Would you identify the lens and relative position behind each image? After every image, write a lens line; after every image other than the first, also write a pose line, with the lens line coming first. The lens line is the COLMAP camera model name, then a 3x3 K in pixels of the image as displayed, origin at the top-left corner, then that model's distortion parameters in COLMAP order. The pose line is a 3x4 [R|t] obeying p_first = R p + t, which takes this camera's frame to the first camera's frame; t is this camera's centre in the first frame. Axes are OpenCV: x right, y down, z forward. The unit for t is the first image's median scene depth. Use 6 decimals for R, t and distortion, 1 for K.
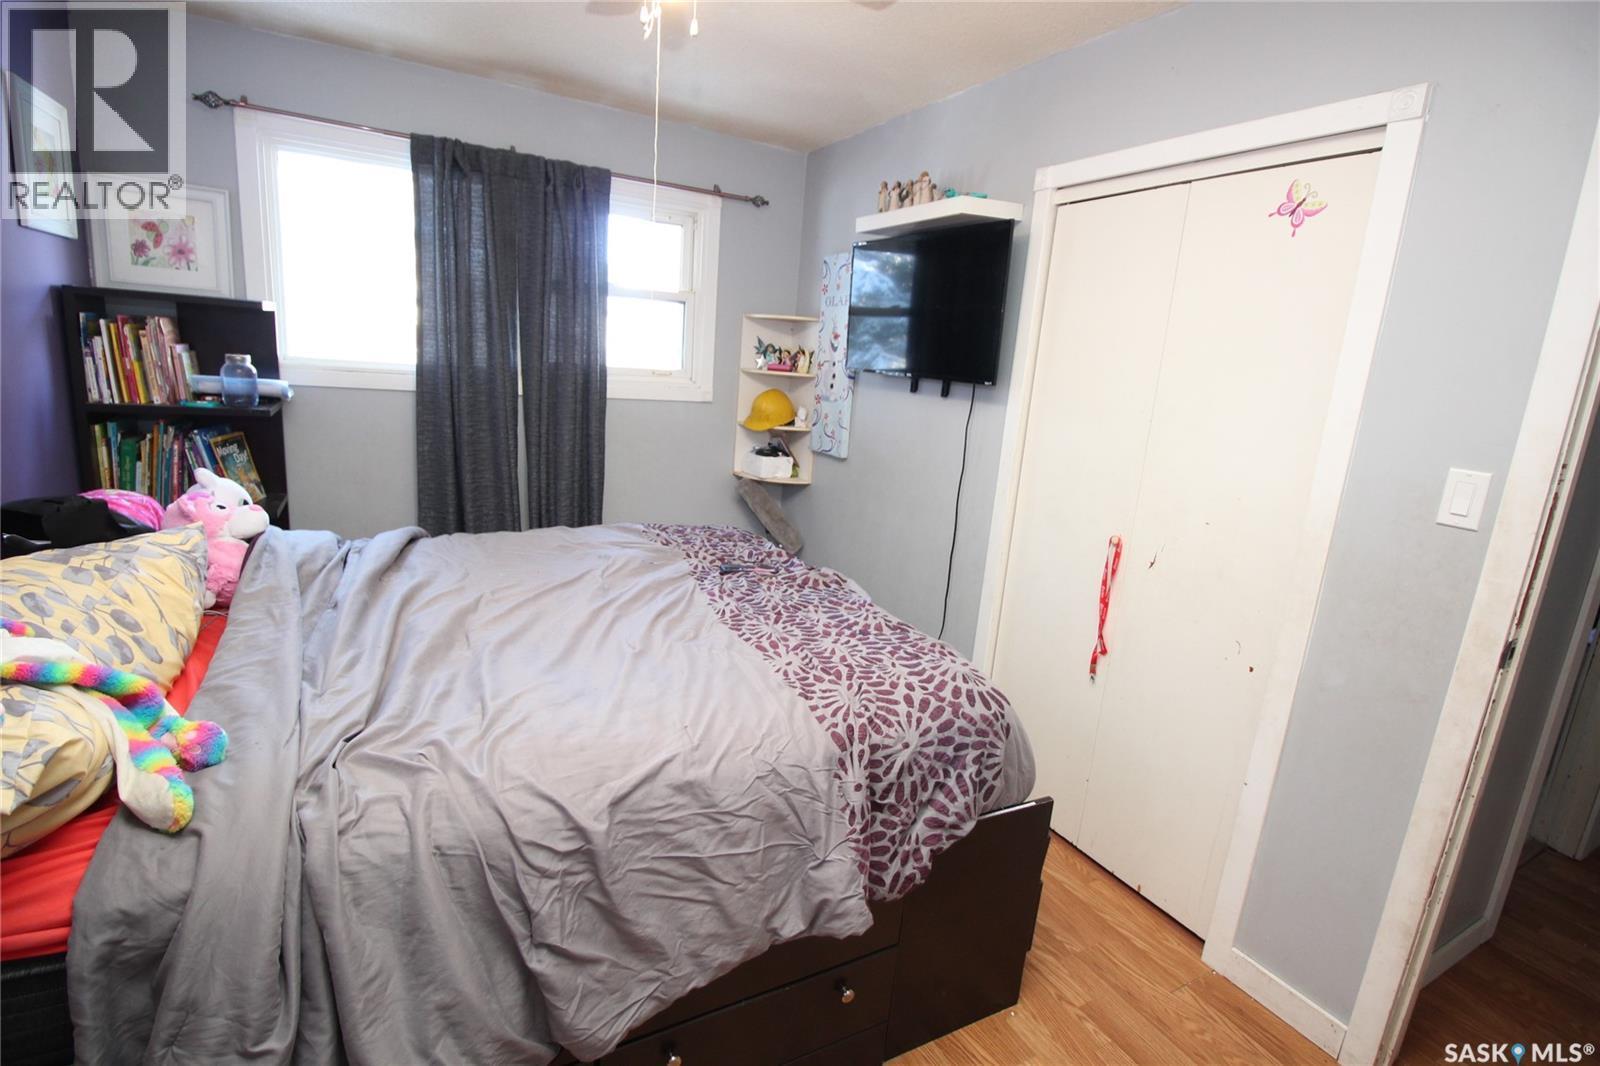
lens RADIAL K [[737.9, 0, 795.2], [0, 737.9, 516.7], [0, 0, 1]] dist [0.001092, -0.013734]
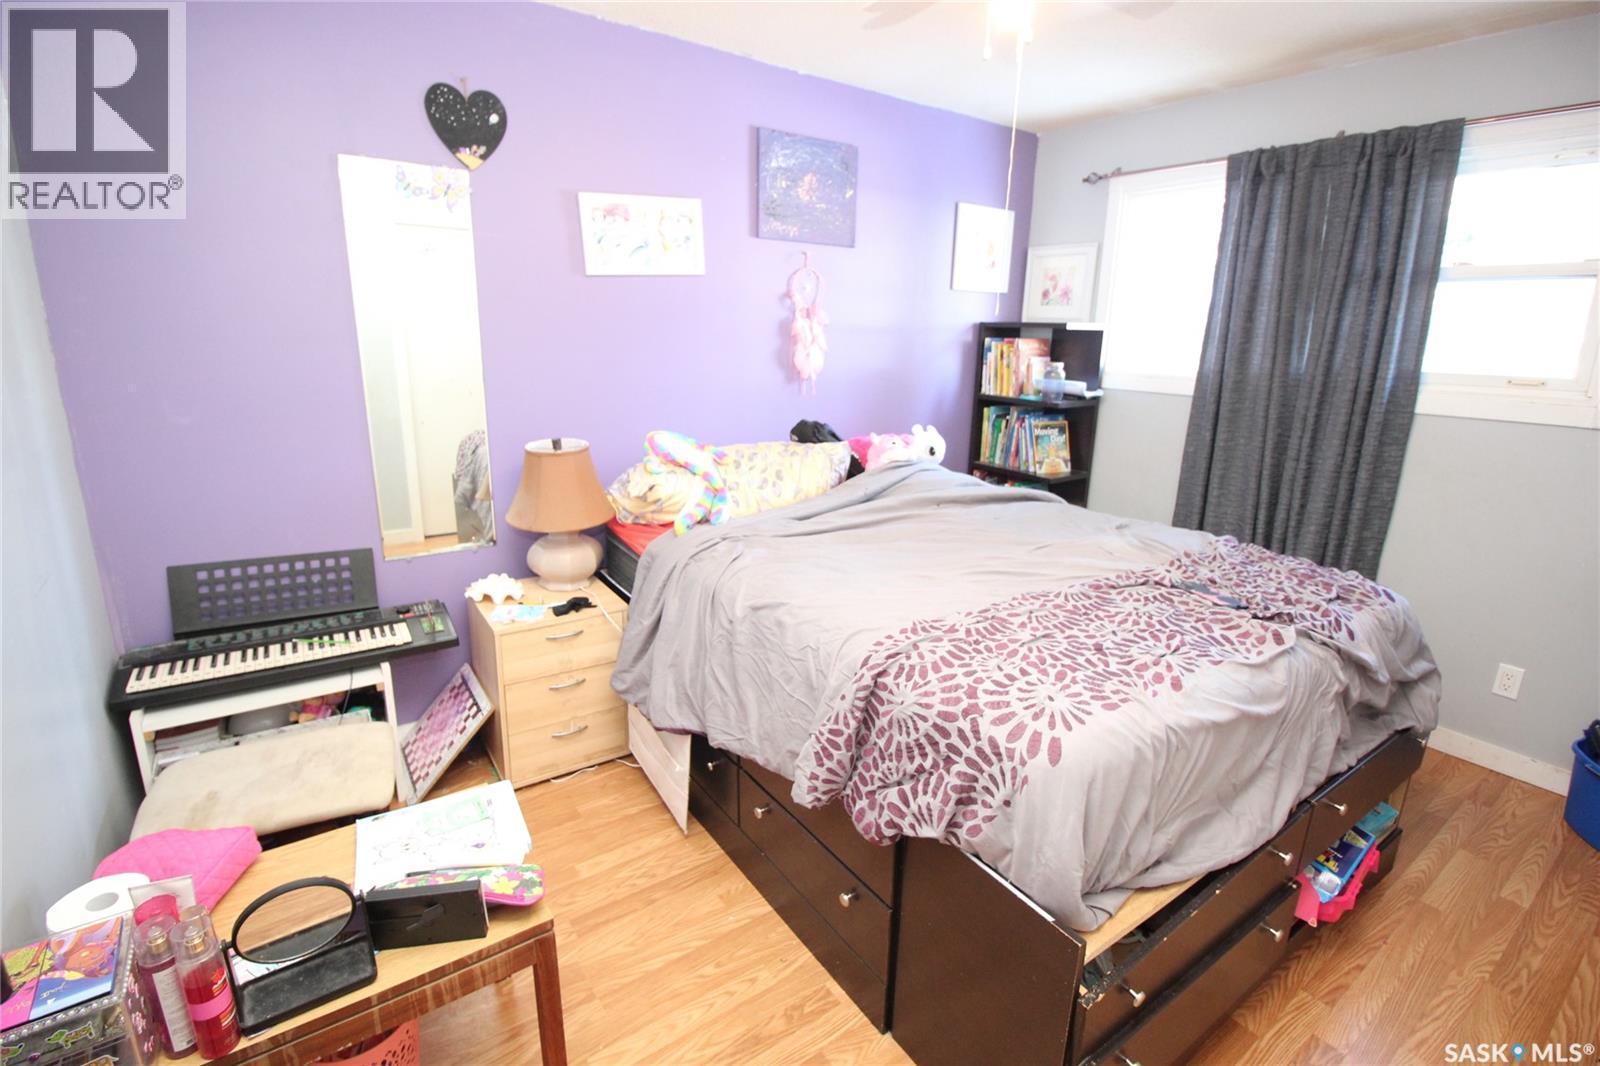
lens RADIAL K [[737.9, 0, 795.2], [0, 737.9, 516.7], [0, 0, 1]] dist [0.001092, -0.013734]
pose [[0.125510, 0.165860, -0.978130, 0.578899], [-0.222861, 0.965442, 0.135112, -0.018362], [0.966737, 0.201029, 0.158136, 0.354885]]
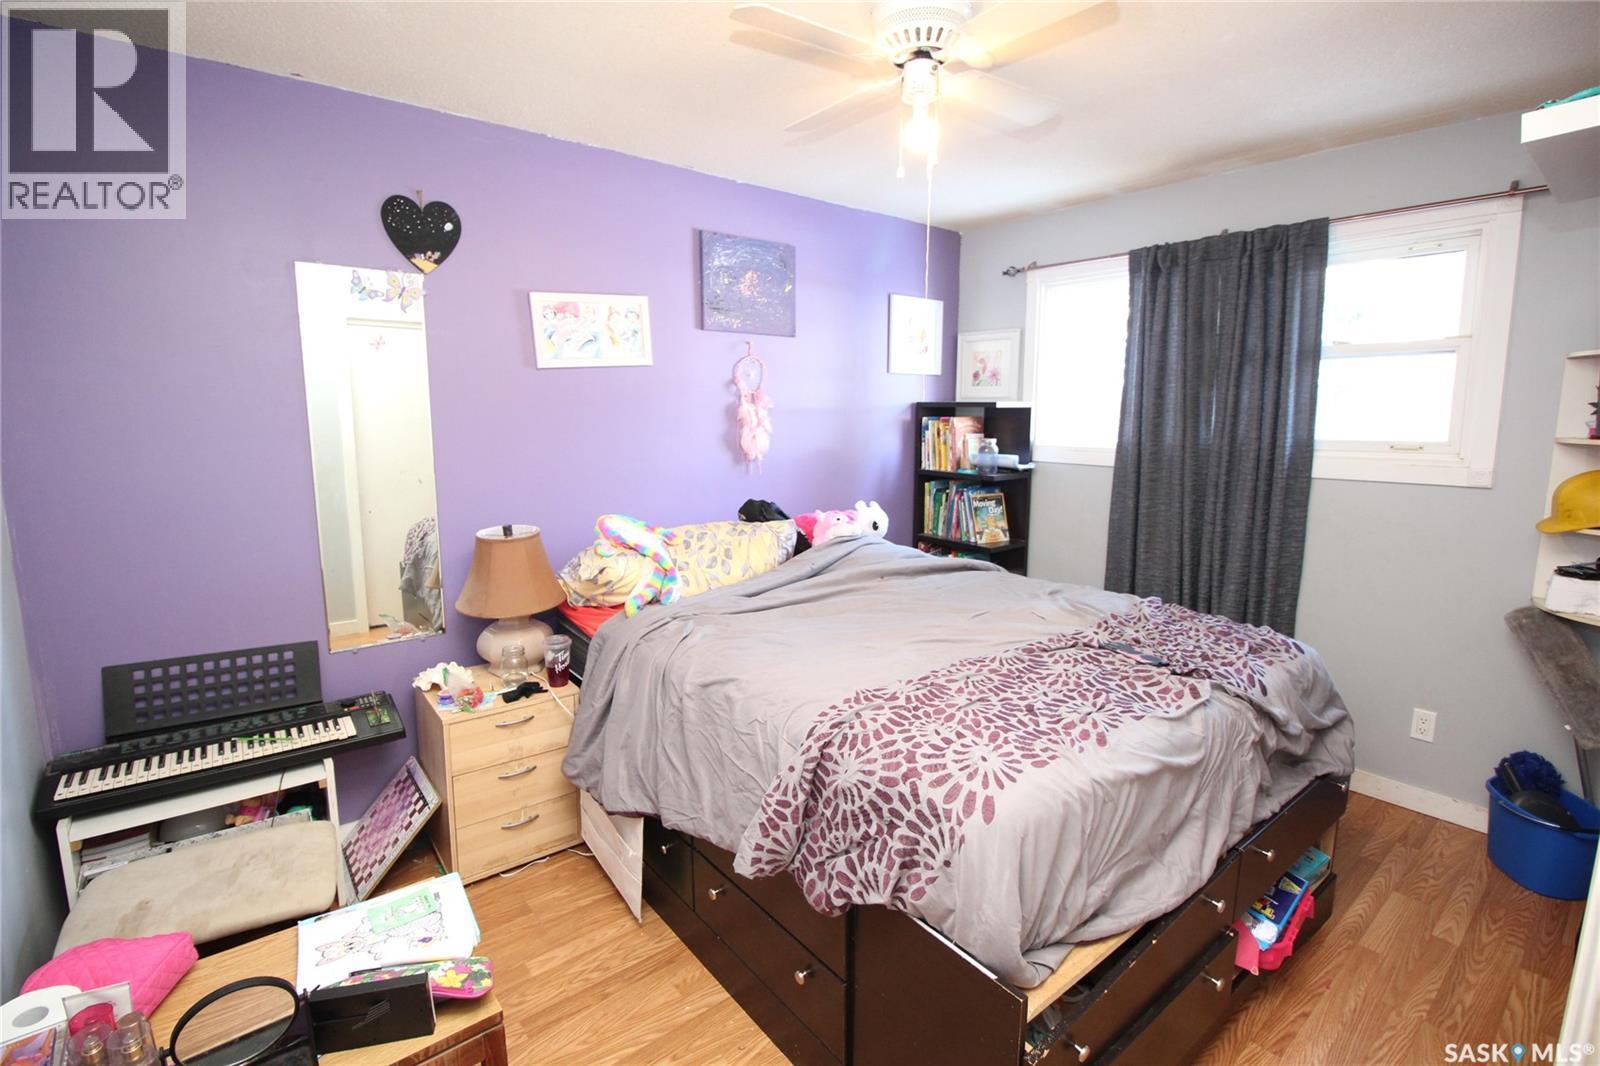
lens RADIAL K [[737.9, 0, 795.2], [0, 737.9, 516.7], [0, 0, 1]] dist [0.001092, -0.013734]
pose [[0.186777, 0.060758, -0.980522, 0.613638], [-0.195881, 0.980348, 0.023434, -0.026216], [0.962676, 0.187688, 0.195007, 0.360572]]
